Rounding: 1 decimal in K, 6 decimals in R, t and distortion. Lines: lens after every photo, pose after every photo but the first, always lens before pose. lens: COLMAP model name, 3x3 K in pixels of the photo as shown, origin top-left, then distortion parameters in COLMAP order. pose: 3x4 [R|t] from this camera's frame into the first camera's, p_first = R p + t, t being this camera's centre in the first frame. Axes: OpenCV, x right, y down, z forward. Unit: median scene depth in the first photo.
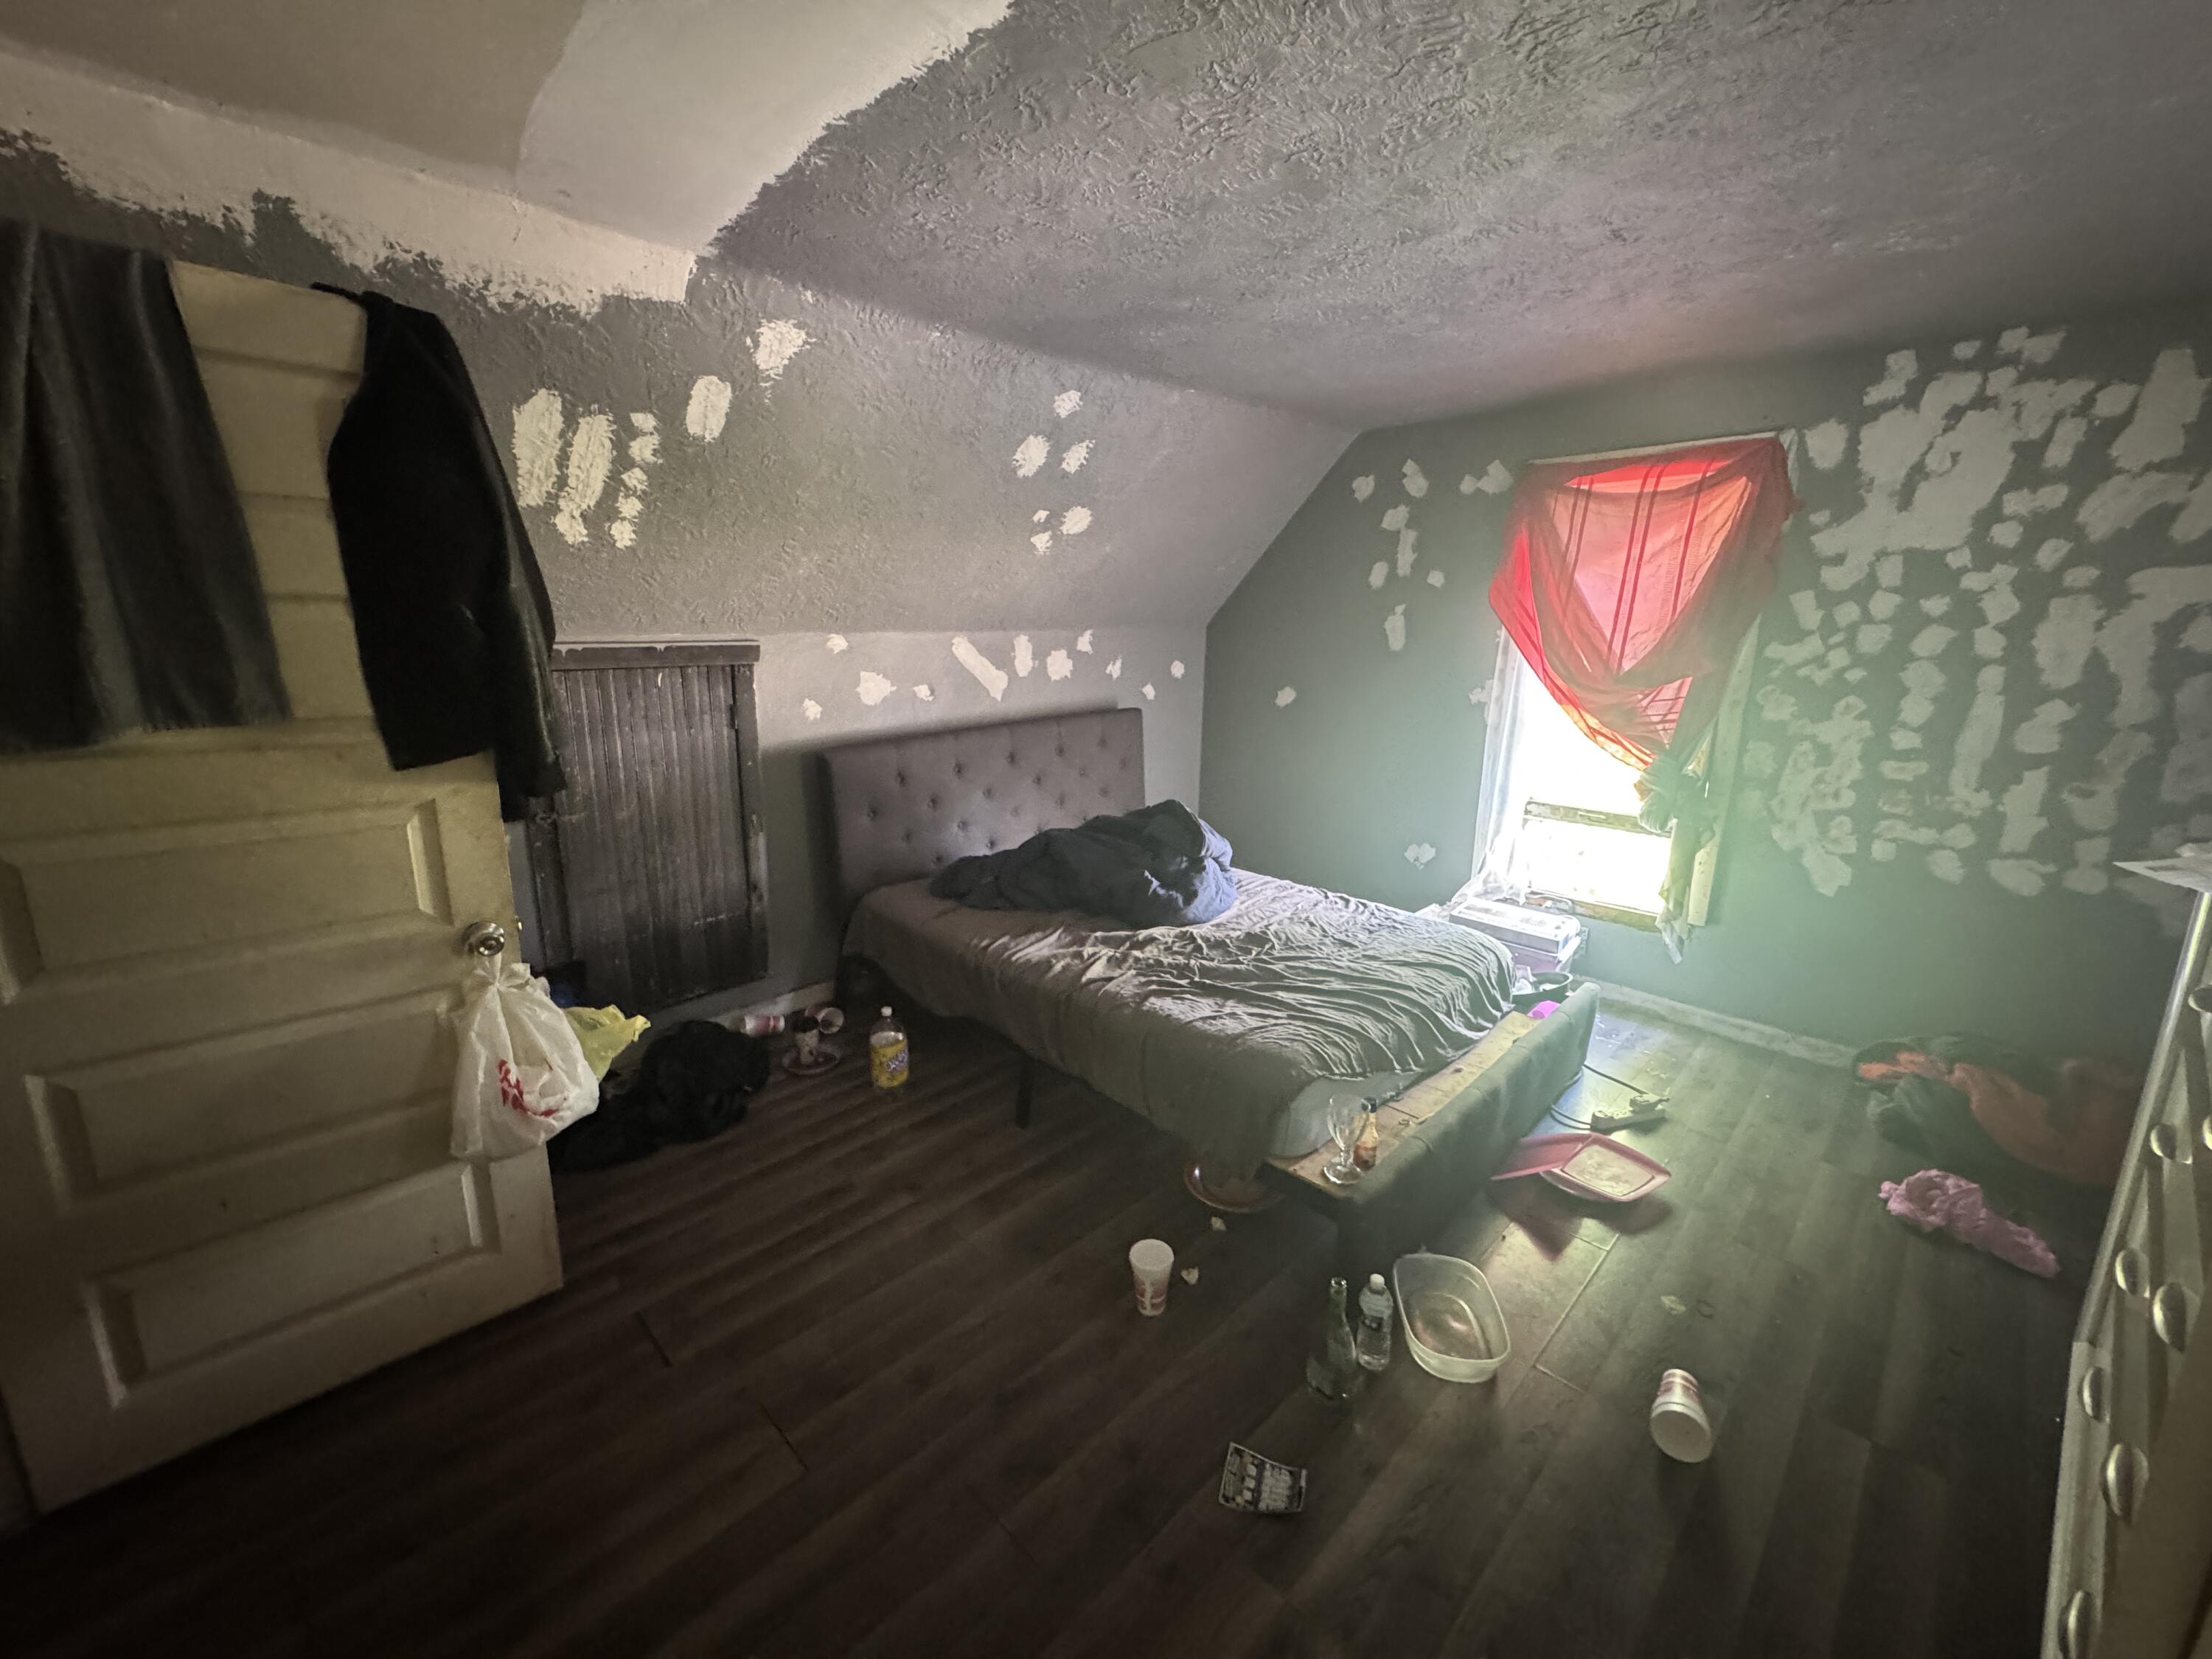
lens RADIAL K [[887.6, 0, 1104.3], [0, 887.6, 828.4], [0, 0, 1]] dist [0.000704, -0.000221]
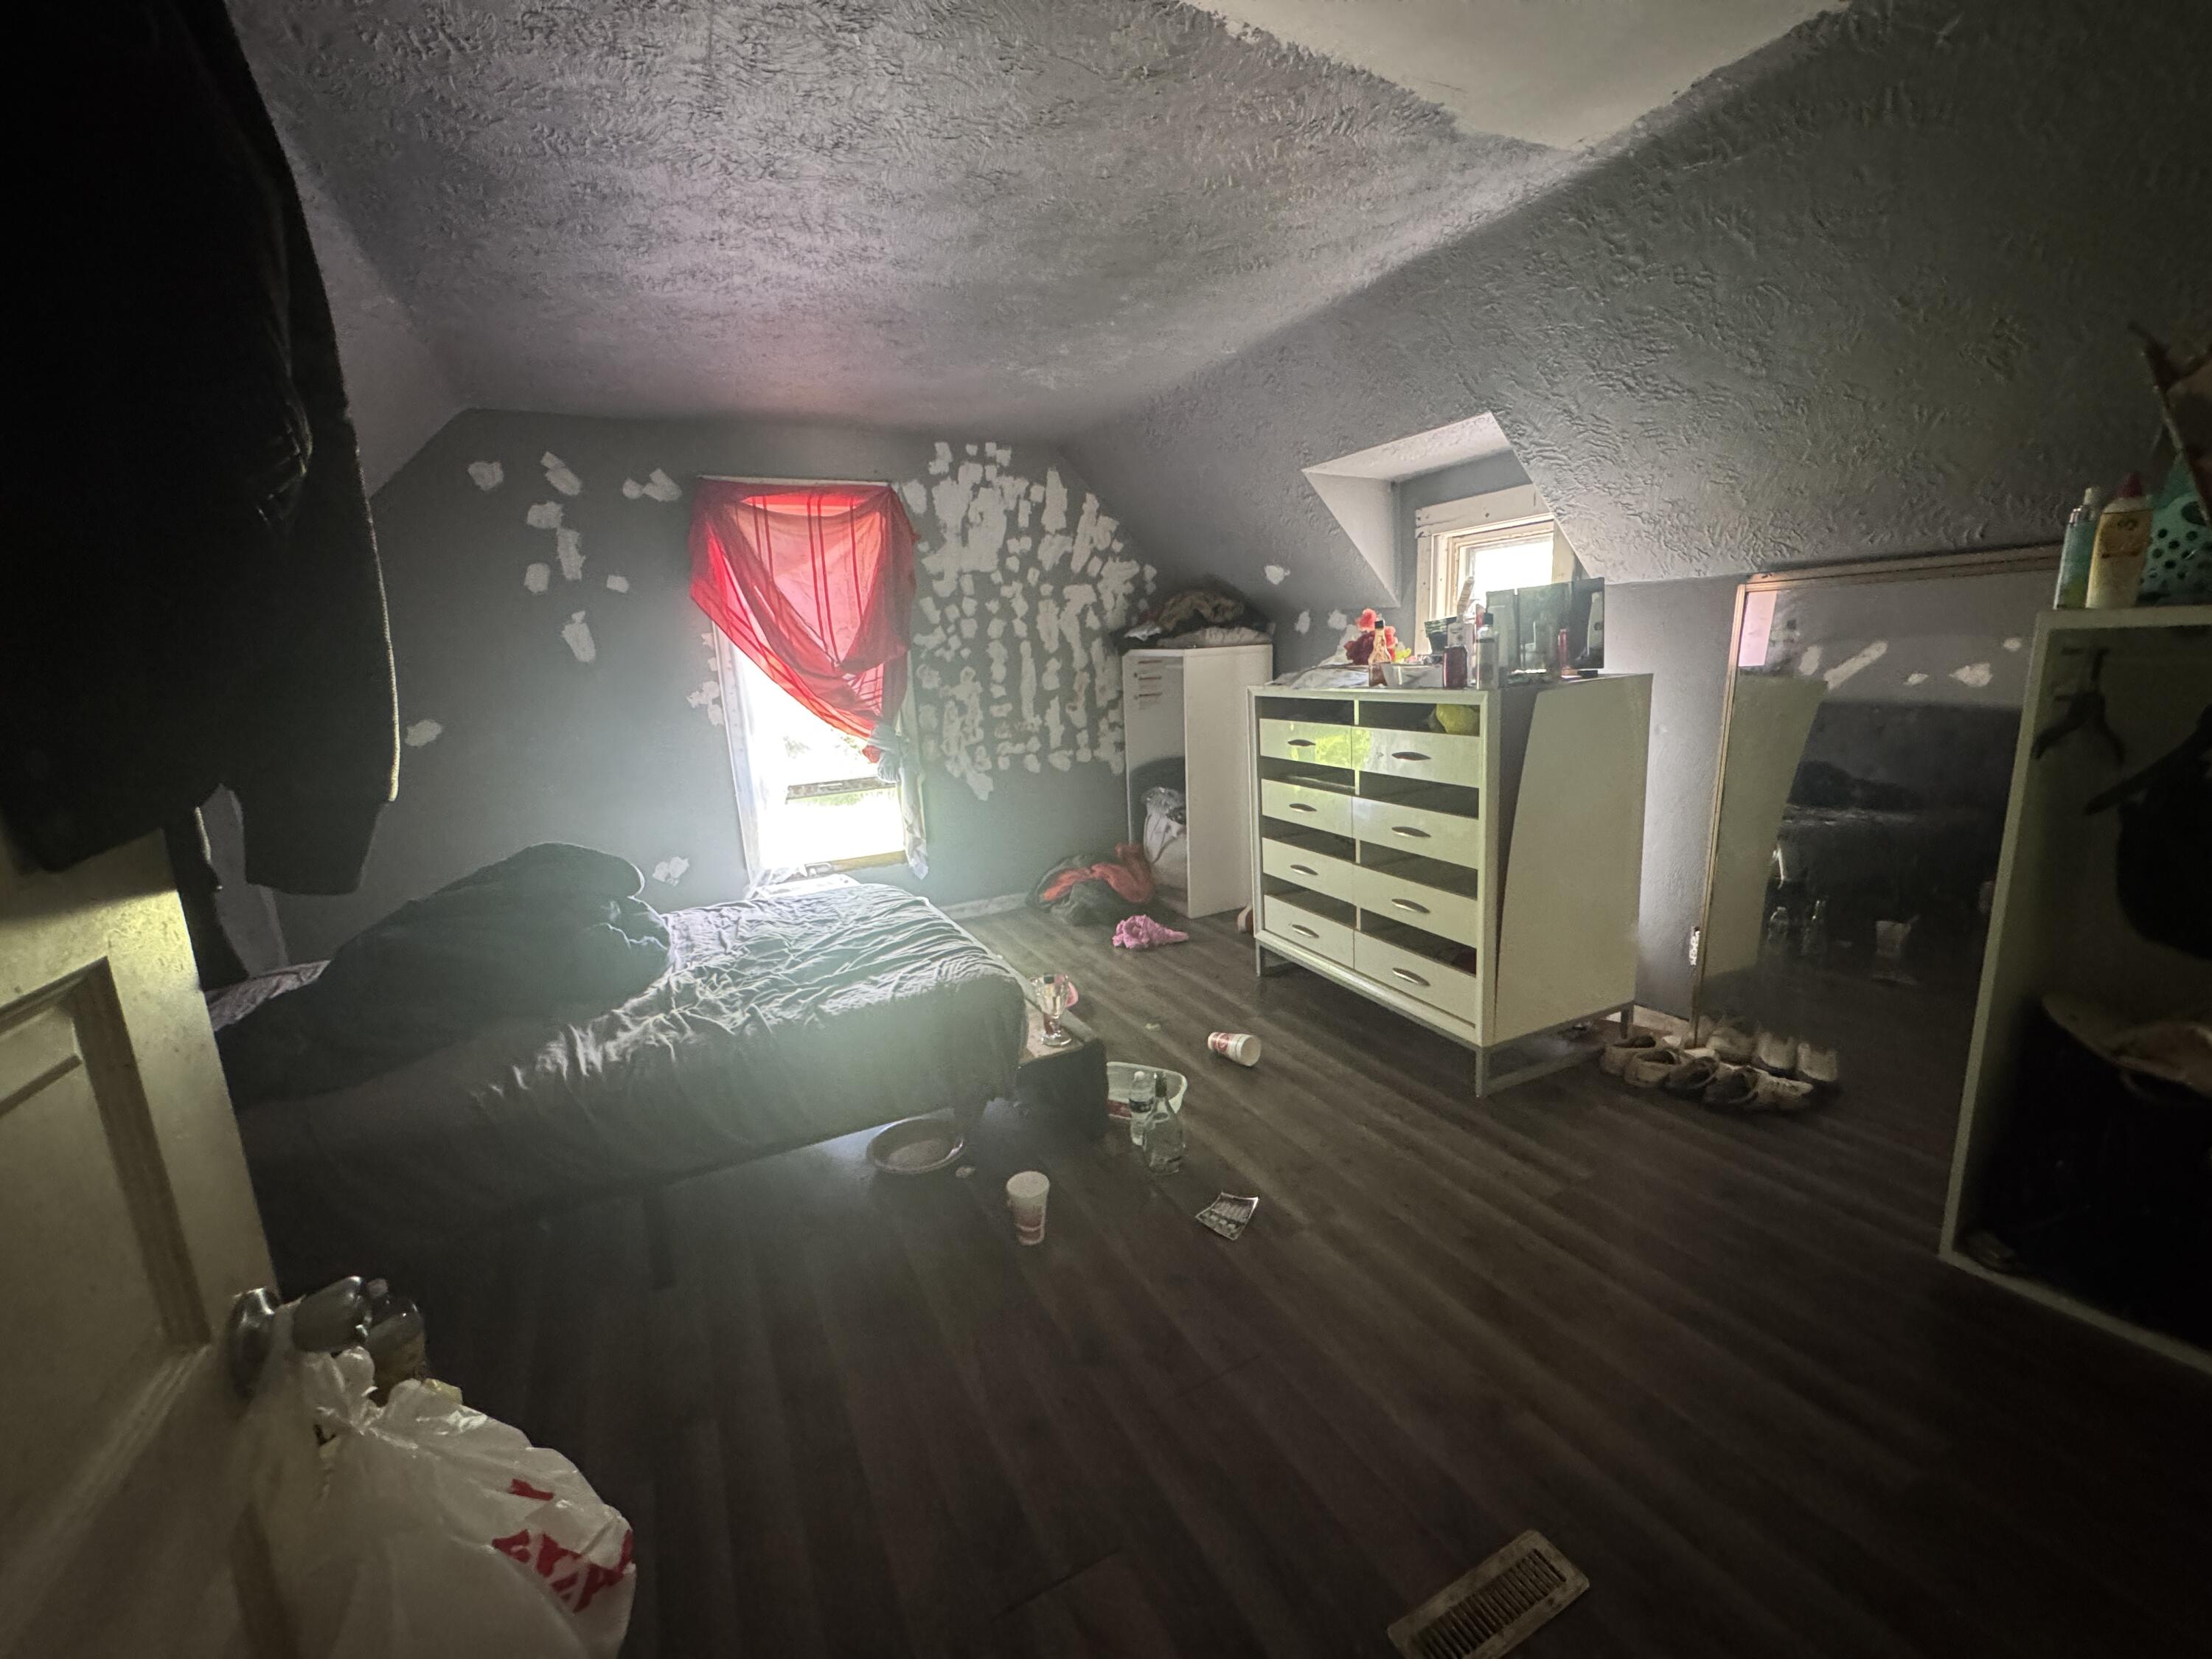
lens RADIAL K [[887.6, 0, 1101.6], [0, 887.6, 831.5], [0, 0, 1]] dist [0.000704, -0.000221]
pose [[0.294493, -0.206346, 0.933111, -0.569617], [0.267498, 0.955178, 0.126803, -0.012102], [-0.917452, 0.212263, 0.336490, 0.351875]]
